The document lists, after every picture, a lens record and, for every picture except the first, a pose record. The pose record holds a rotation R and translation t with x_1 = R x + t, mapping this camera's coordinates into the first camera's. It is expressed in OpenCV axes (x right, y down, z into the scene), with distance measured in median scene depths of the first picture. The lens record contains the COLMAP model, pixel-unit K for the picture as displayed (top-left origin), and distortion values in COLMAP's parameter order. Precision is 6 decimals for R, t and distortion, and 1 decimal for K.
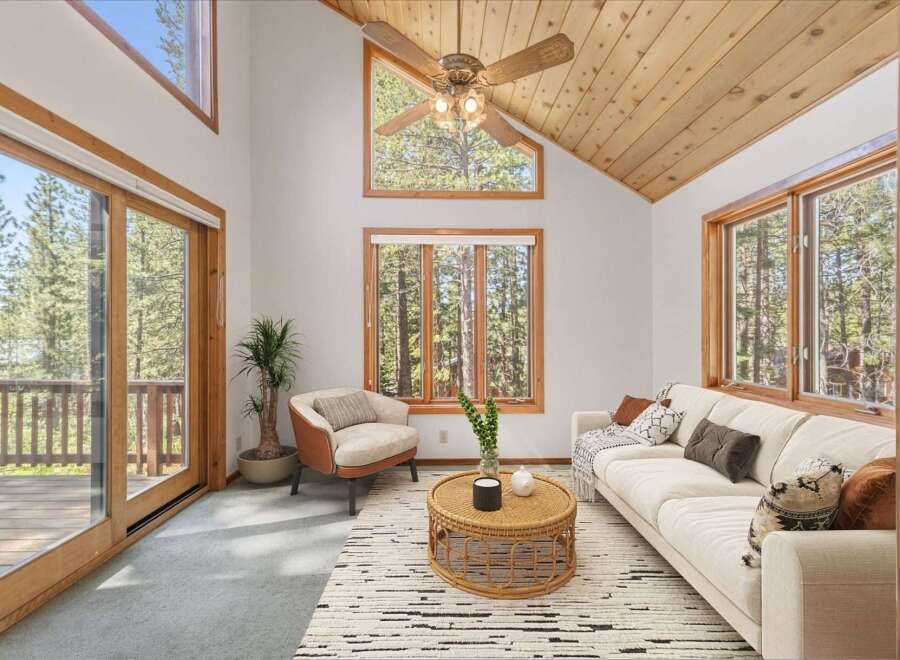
lens RADIAL K [[389.4, 0, 452.6], [0, 389.4, 329.2], [0, 0, 1]] dist [0.002782, -0.000185]
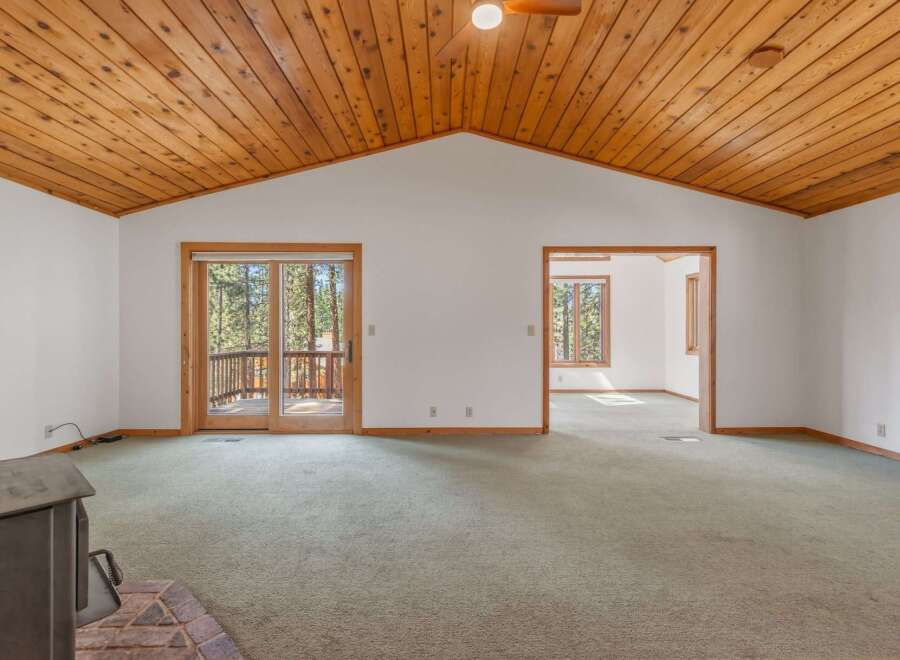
lens RADIAL K [[424.9, 0, 450.0], [0, 424.9, 330.0], [0, 0, 1]] dist [-0.000173, -0.000552]
pose [[0.999574, -0.003585, -0.028958, -0.524915], [0.003856, 0.999949, 0.009305, -0.000759], [0.028923, -0.009413, 0.999537, -1.205750]]
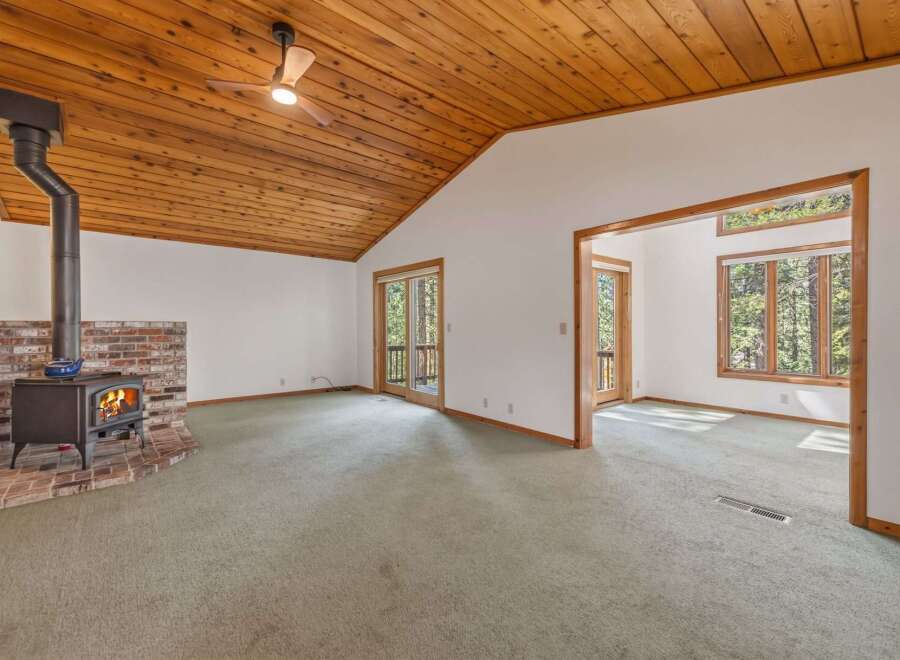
lens RADIAL K [[389.4, 0, 452.6], [0, 389.4, 329.2], [0, 0, 1]] dist [0.002782, -0.000185]
pose [[0.608519, 0.001294, -0.793538, 0.360867], [0.009524, 0.999915, 0.008934, 0.003186], [0.793482, -0.012994, 0.608455, -0.775795]]
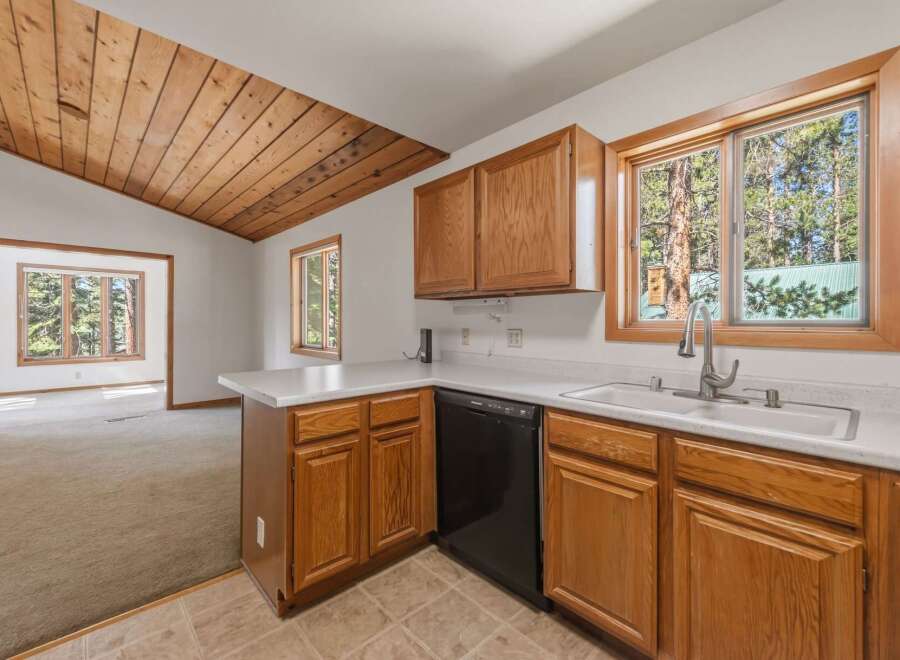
lens RADIAL K [[399.8, 0, 438.3], [0, 399.8, 325.7], [0, 0, 1]] dist [0.002691, 0.000208]
pose [[0.761962, -0.004075, 0.647608, 0.051618], [-0.005416, 0.999905, 0.012665, -0.004742], [-0.647599, -0.013158, 0.761868, -1.662109]]
